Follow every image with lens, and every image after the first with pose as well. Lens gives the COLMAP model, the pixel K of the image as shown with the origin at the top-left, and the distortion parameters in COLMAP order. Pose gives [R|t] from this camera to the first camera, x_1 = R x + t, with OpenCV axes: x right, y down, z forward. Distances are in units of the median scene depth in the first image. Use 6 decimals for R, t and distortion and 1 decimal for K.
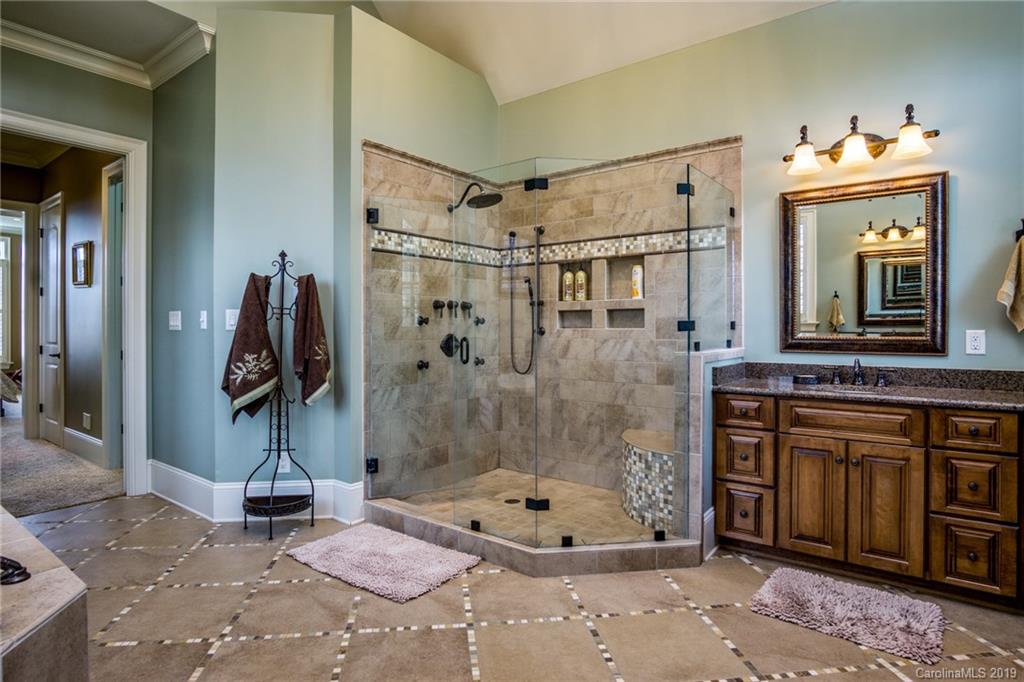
lens RADIAL K [[558.3, 0, 509.7], [0, 558.3, 330.8], [0, 0, 1]] dist [-0.031363, 0.001081]
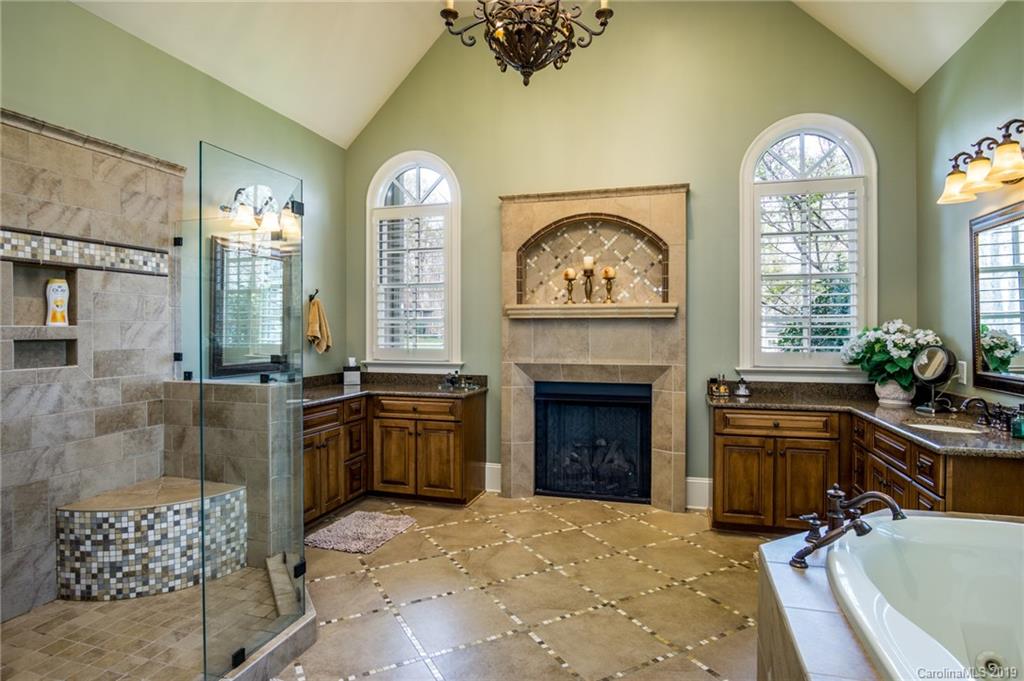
lens RADIAL K [[558.3, 0, 509.7], [0, 558.3, 330.3], [0, 0, 1]] dist [-0.031363, 0.001081]
pose [[-0.358178, -0.002358, 0.933650, -0.662993], [0.003164, 0.999988, 0.003739, -0.053792], [-0.933648, 0.004293, -0.358167, 0.735050]]
